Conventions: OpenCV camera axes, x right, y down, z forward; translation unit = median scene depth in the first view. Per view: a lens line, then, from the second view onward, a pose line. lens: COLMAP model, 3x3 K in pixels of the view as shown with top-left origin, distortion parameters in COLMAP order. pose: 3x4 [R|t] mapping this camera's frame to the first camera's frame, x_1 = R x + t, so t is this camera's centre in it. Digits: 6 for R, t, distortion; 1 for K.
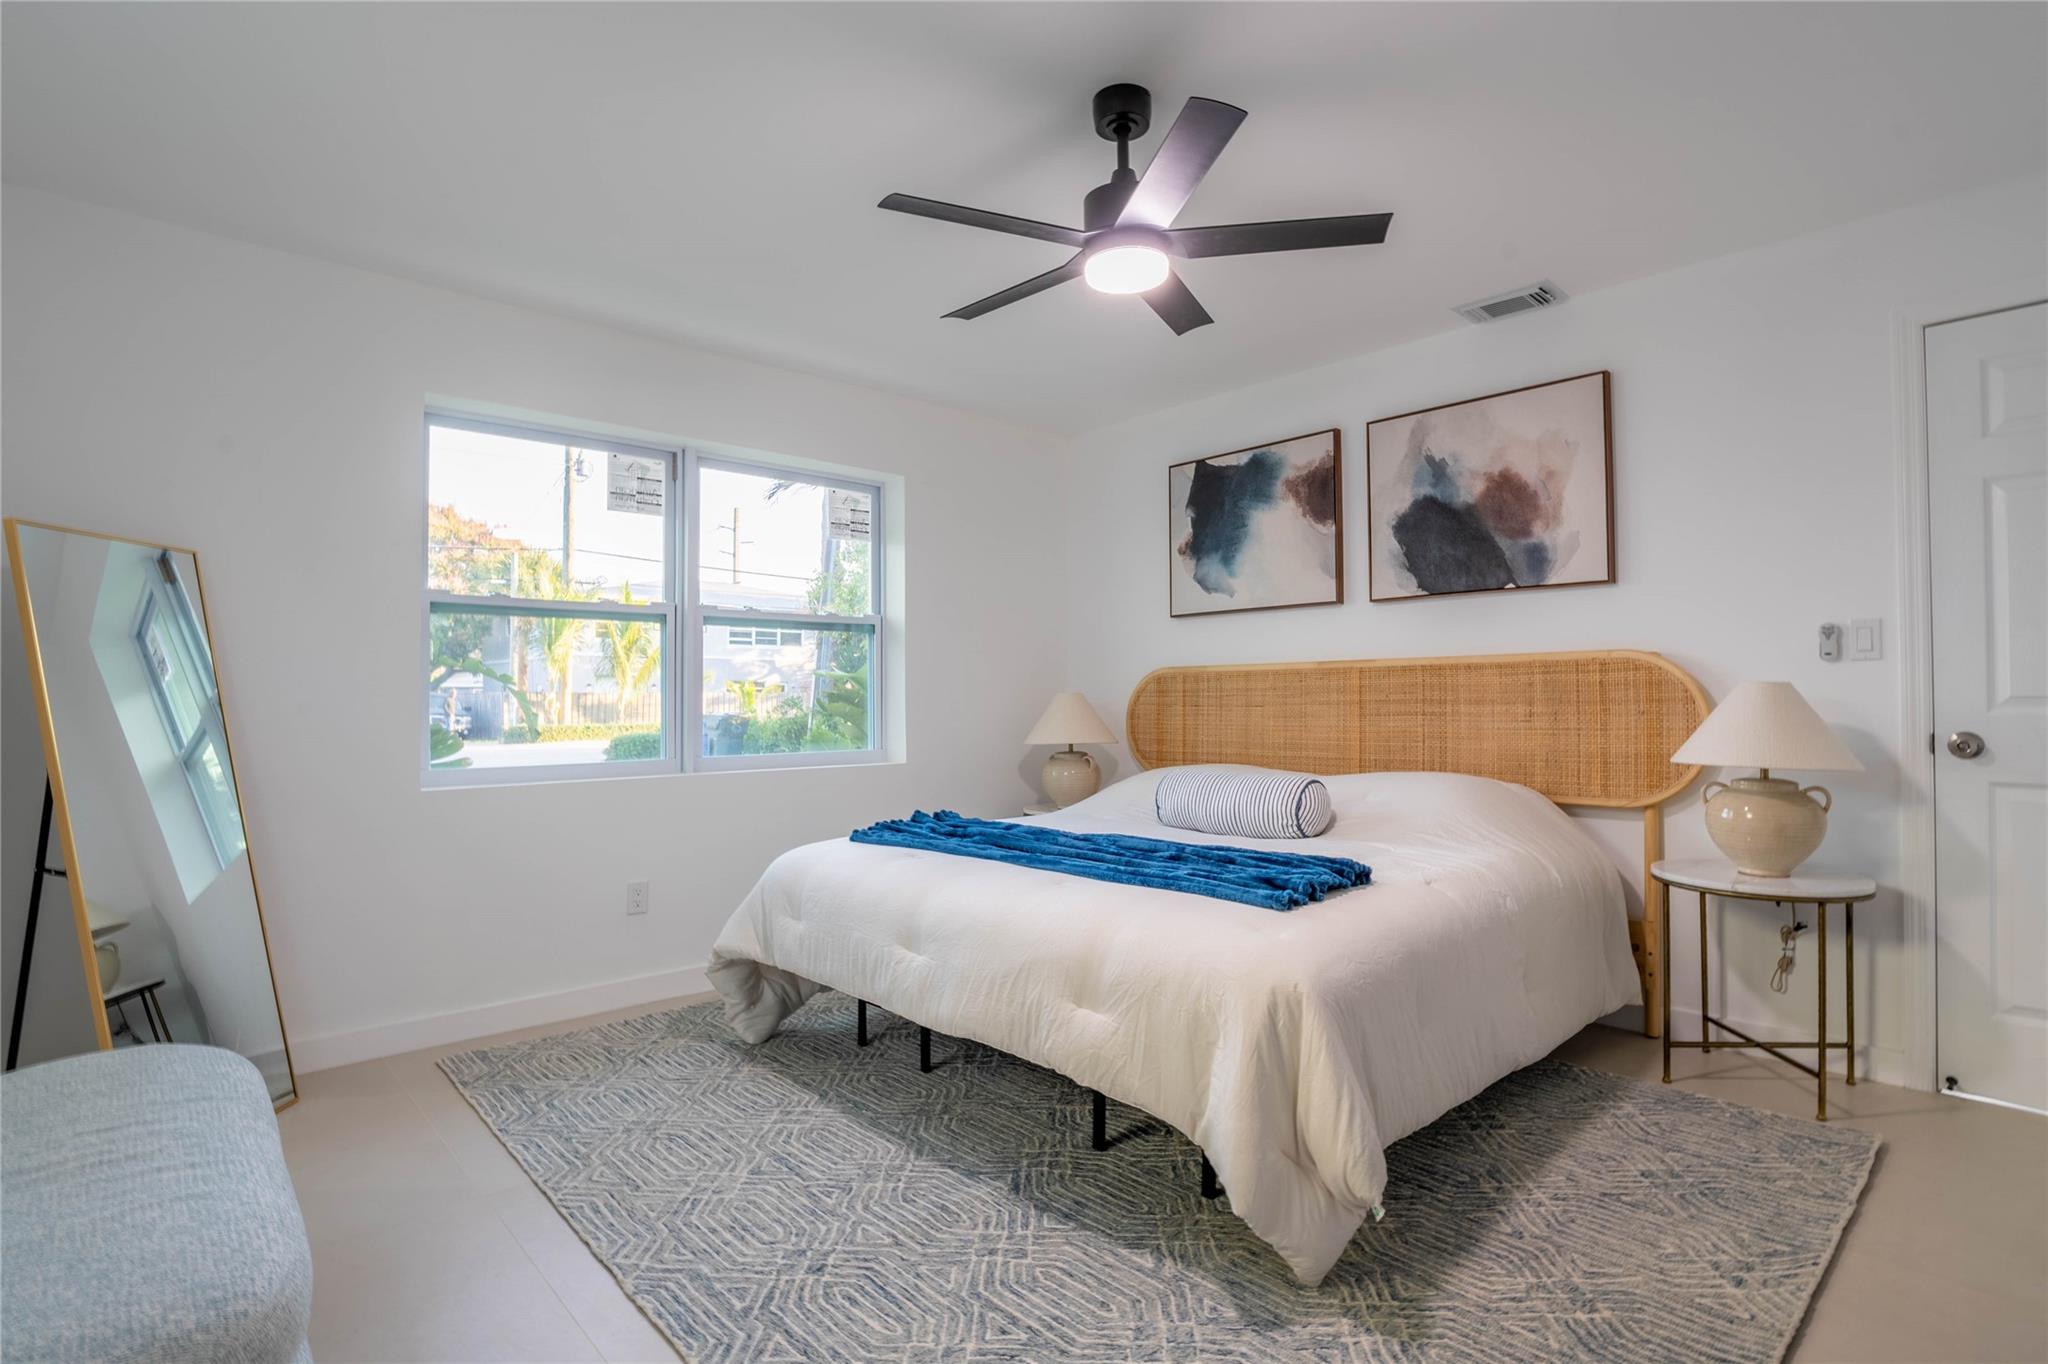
lens RADIAL K [[989.3, 0, 1024.0], [0, 989.3, 682.0], [0, 0, 1]] dist [-0.057736, 0.000418]
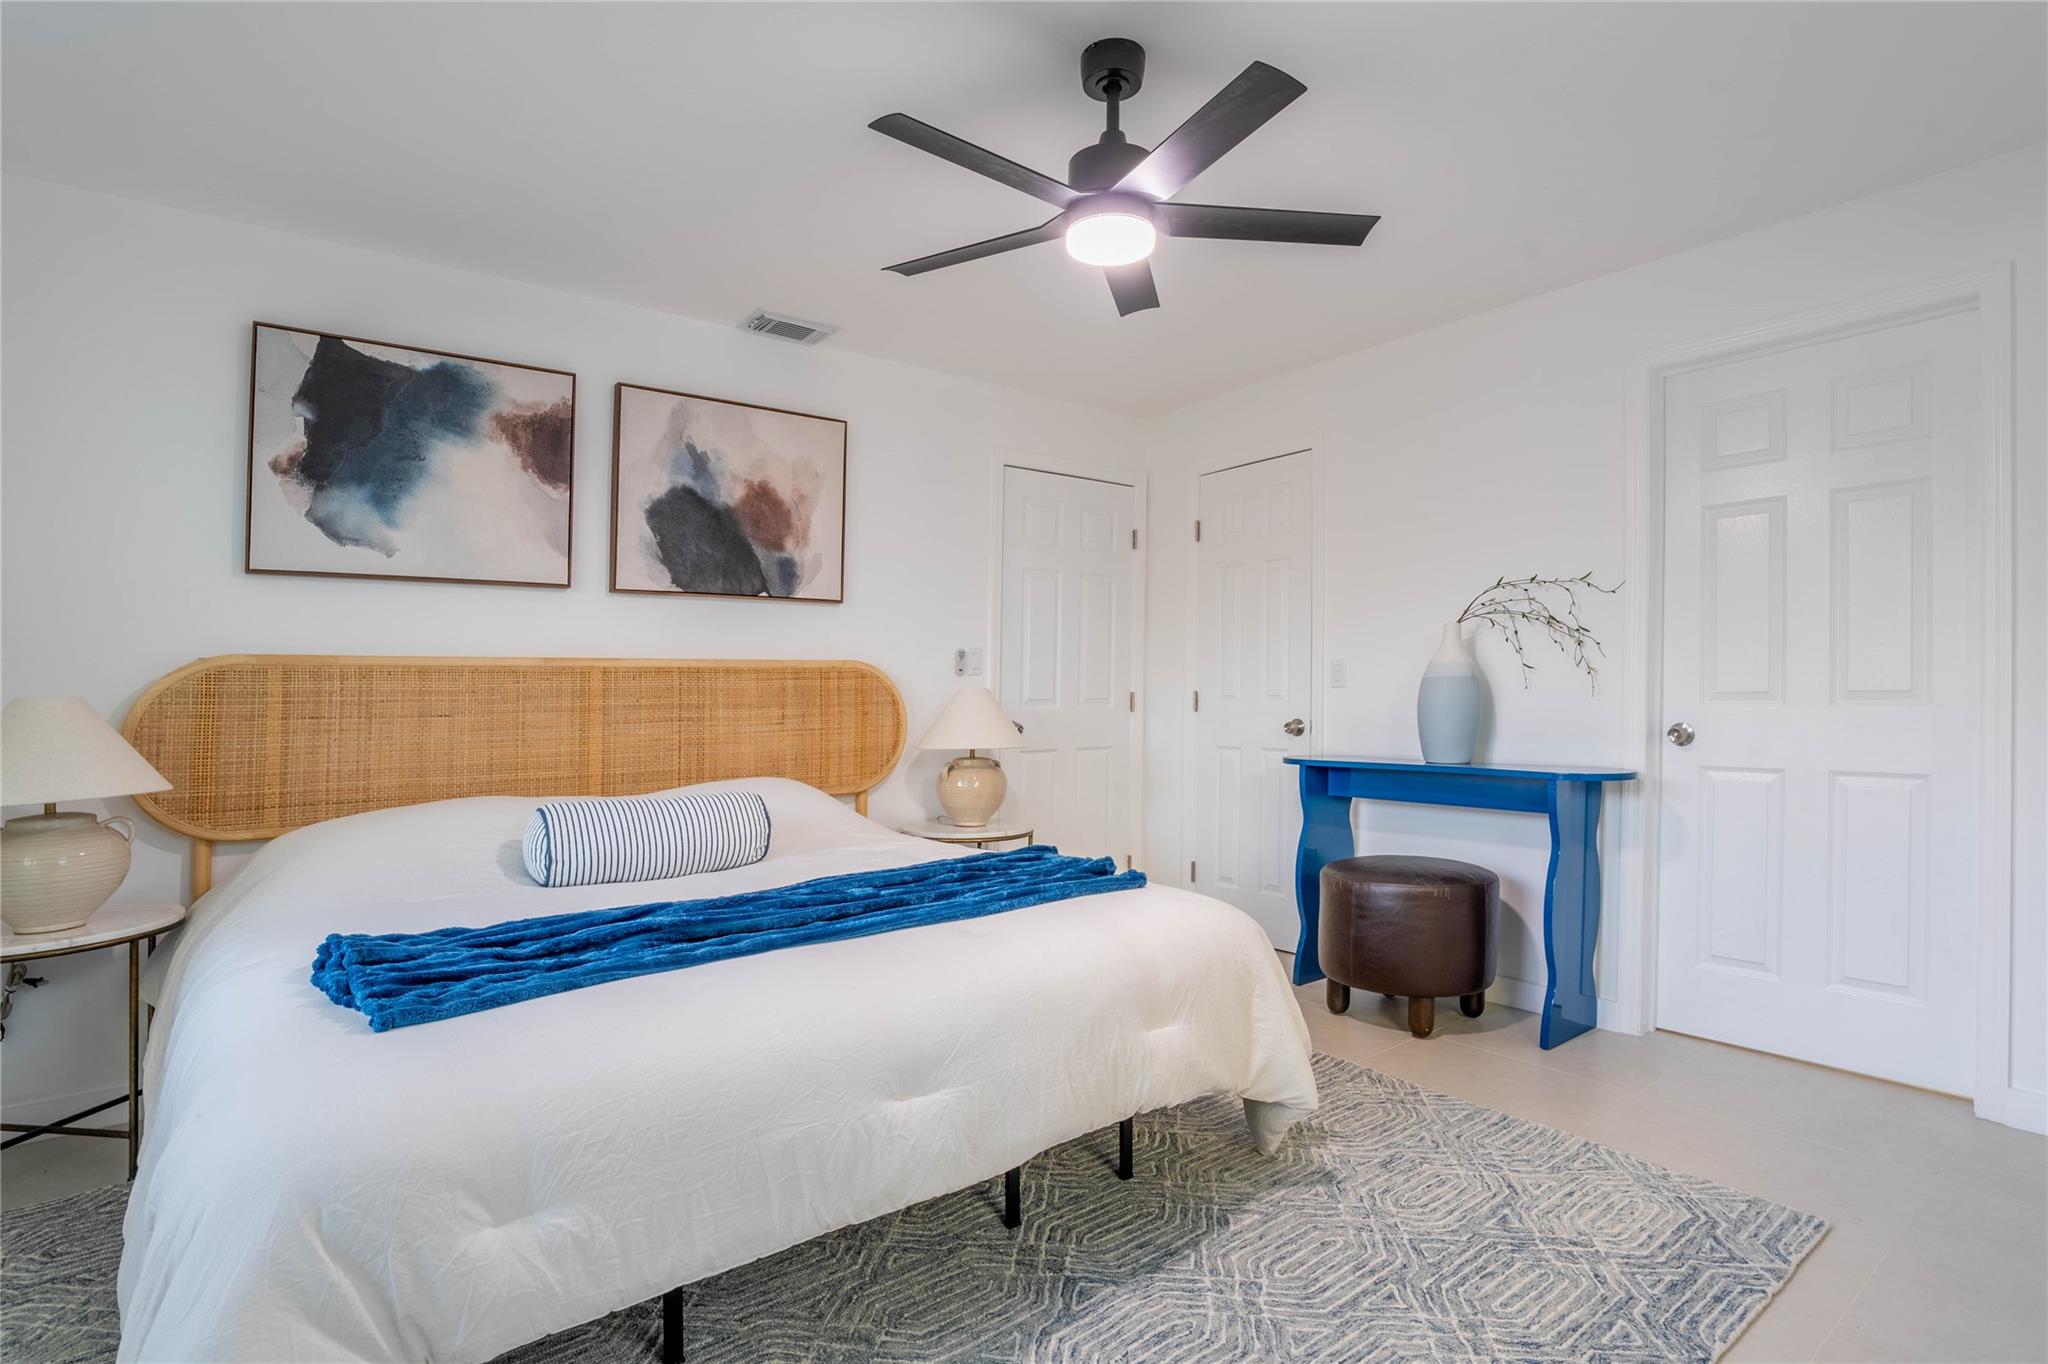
lens RADIAL K [[1017.4, 0, 1024.0], [0, 1017.4, 682.0], [0, 0, 1]] dist [-0.026656, -0.000238]
pose [[0.075676, 0.023716, 0.996850, -0.529033], [-0.001088, 0.999718, -0.023702, 0.019360], [-0.997132, 0.000709, 0.075681, 0.608701]]
